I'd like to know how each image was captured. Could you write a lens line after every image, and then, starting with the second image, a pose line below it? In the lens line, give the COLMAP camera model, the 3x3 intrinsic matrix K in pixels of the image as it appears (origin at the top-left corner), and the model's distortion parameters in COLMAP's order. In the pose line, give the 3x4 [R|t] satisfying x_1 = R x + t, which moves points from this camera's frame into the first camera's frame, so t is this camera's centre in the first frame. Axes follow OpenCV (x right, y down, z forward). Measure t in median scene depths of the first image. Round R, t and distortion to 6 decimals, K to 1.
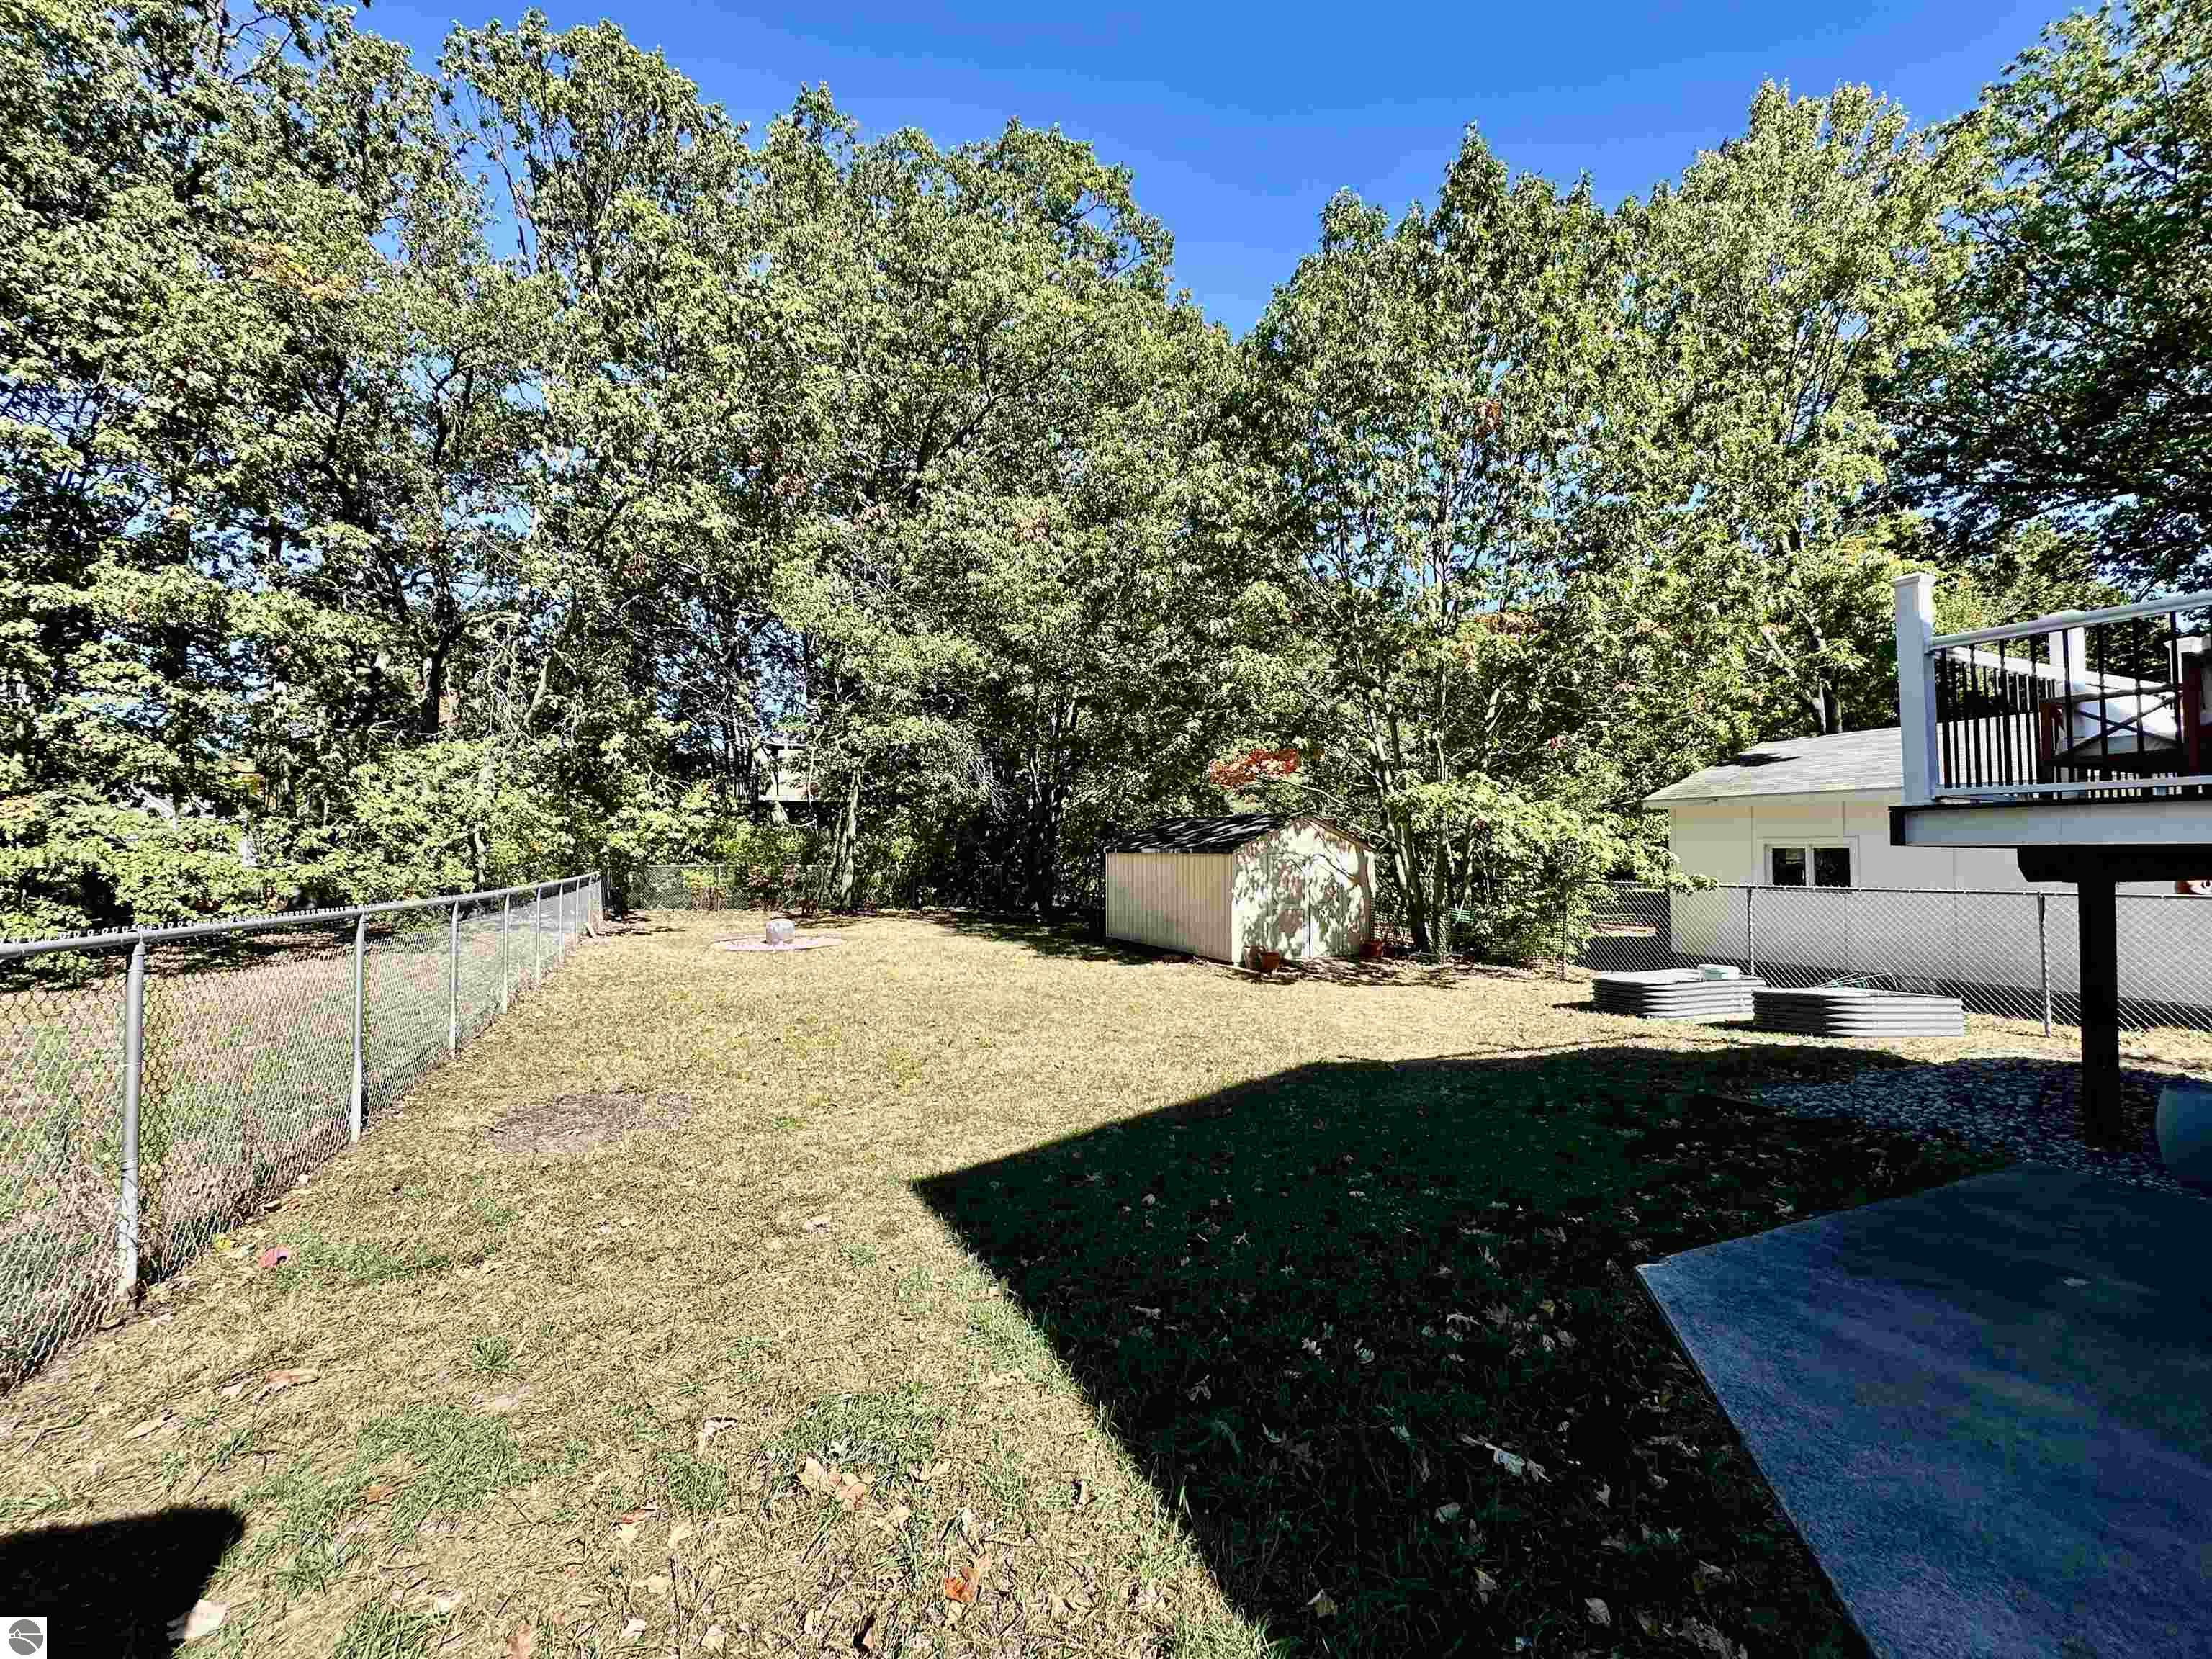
lens RADIAL K [[890.8, 0, 1106.0], [0, 890.8, 829.5], [0, 0, 1]] dist [0.000032, -0.000005]
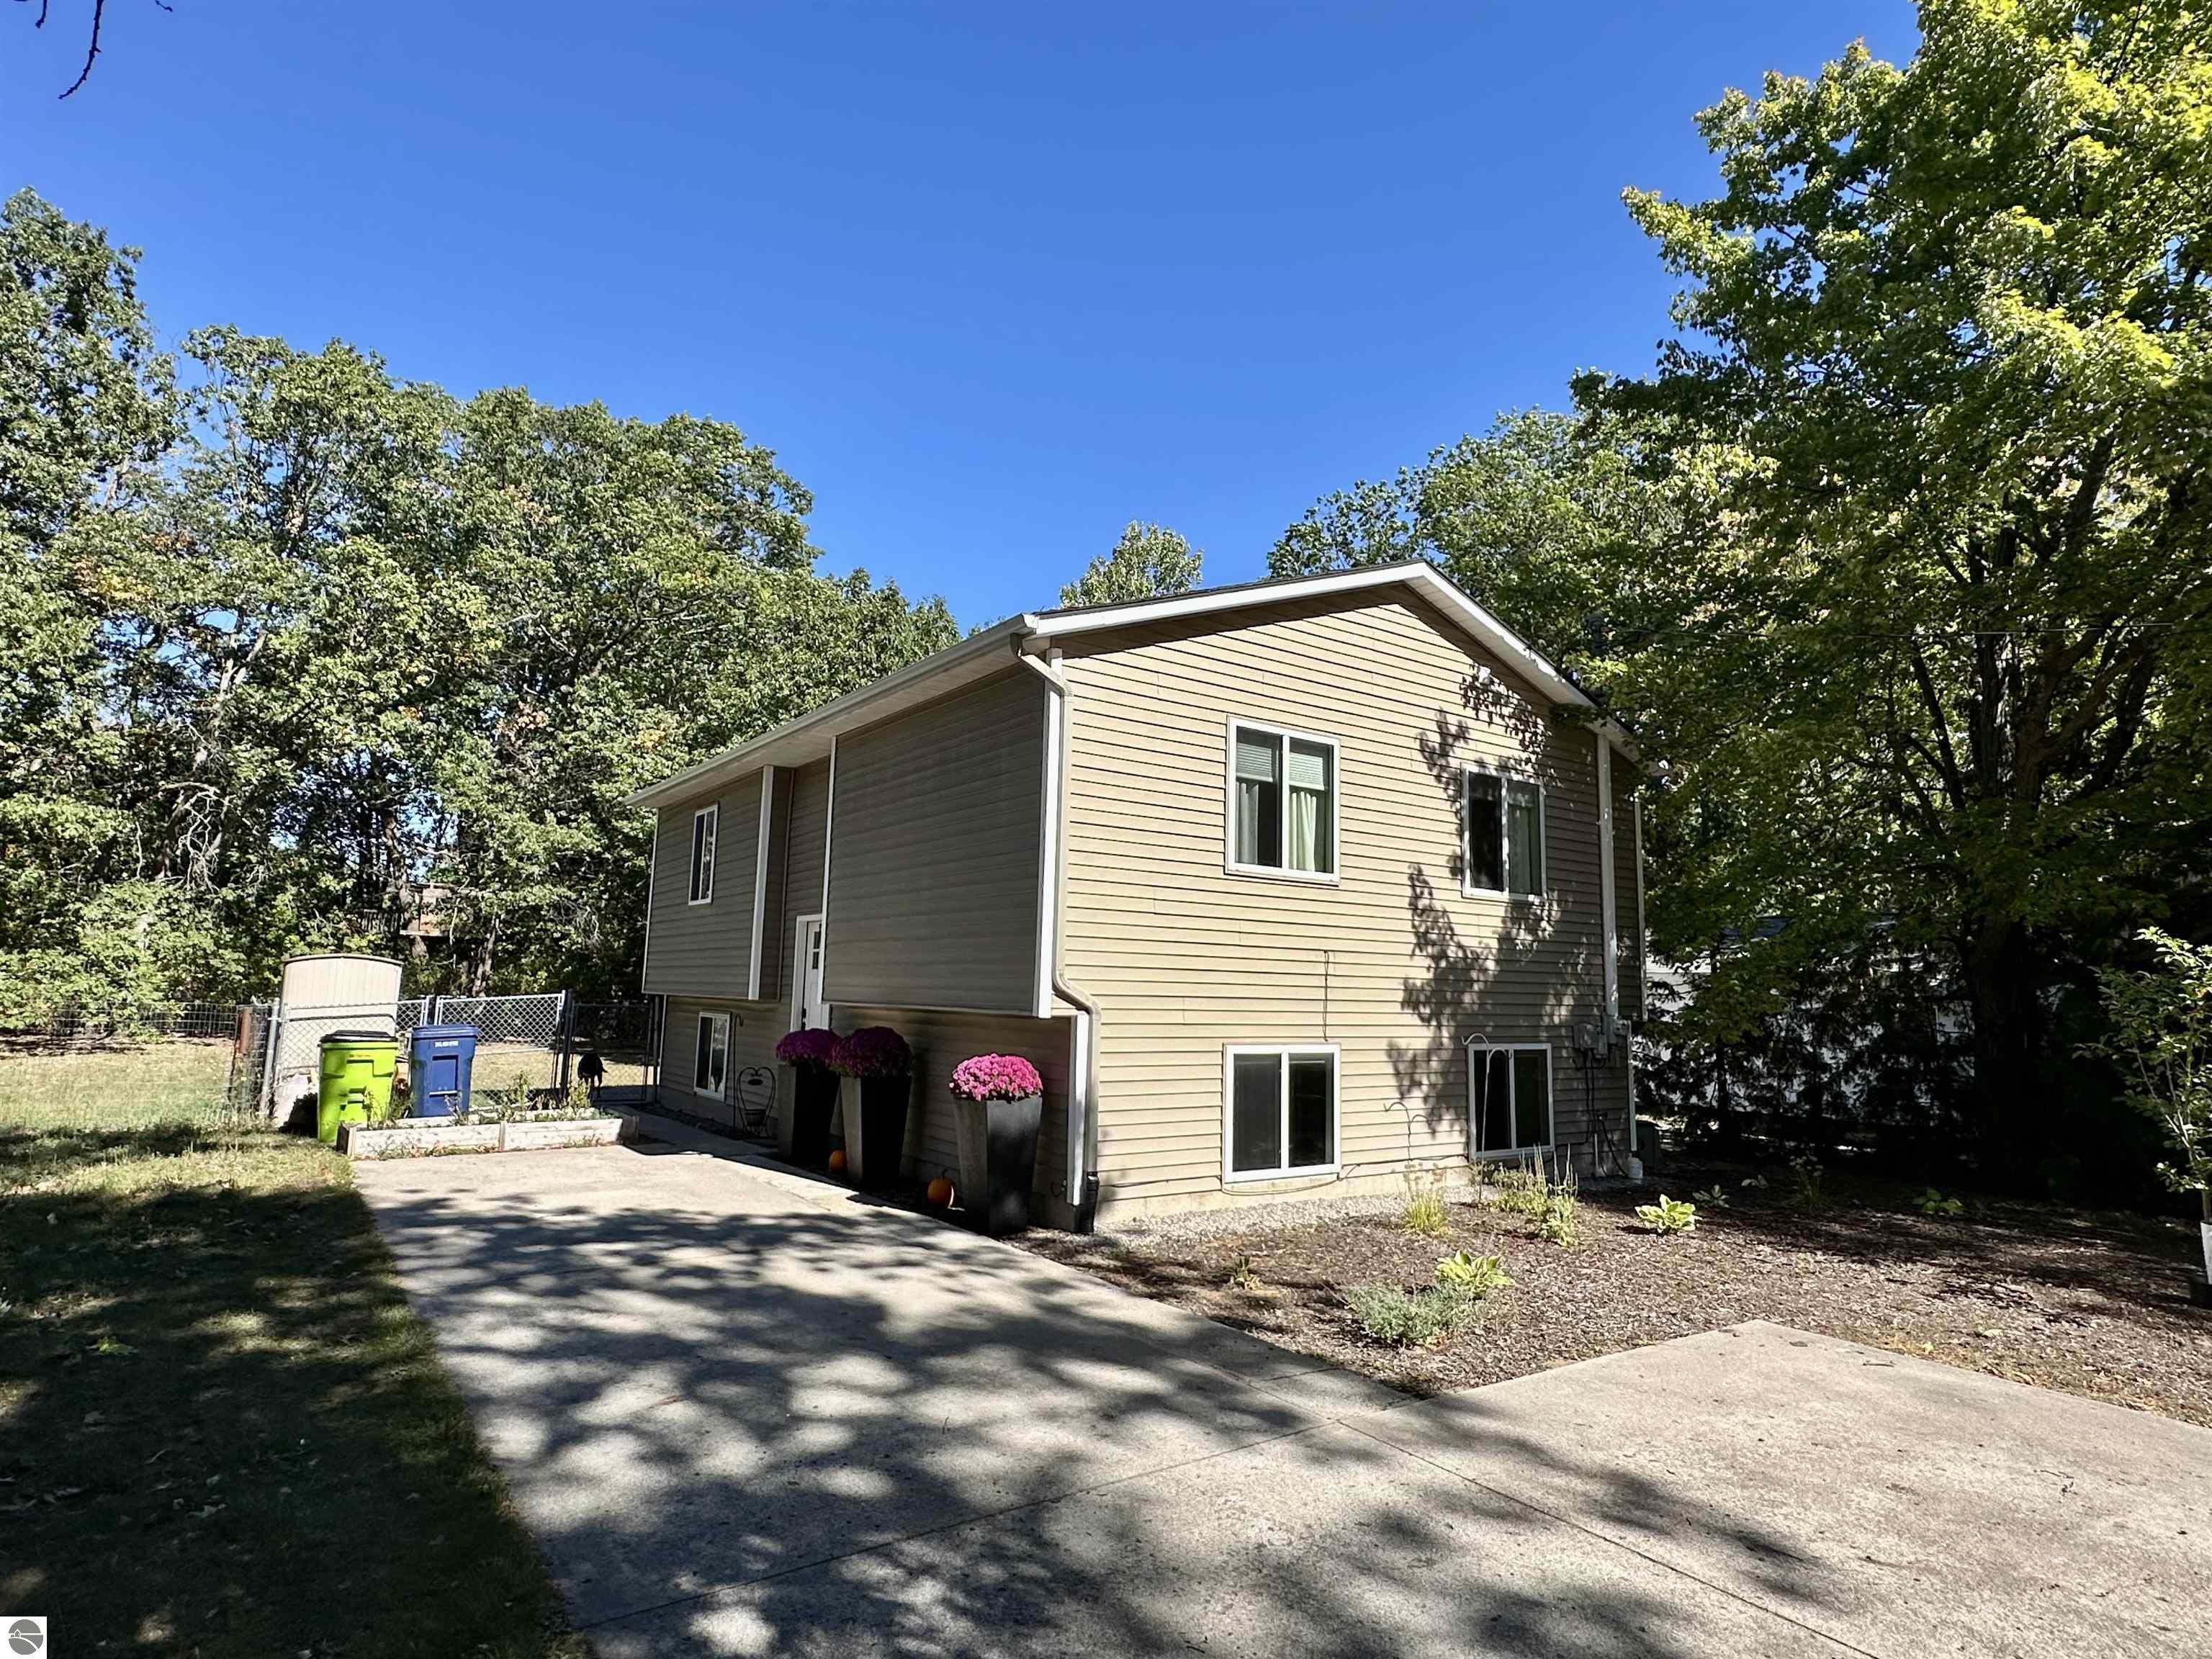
lens RADIAL K [[1131.2, 0, 1106.0], [0, 1131.2, 829.5], [0, 0, 1]] dist [0.003310, 0.000585]
pose [[0.979110, 0.053325, 0.196216, 0.273896], [-0.029597, 0.992097, -0.121929, -0.024492], [-0.201168, 0.113575, 0.972950, -0.825179]]
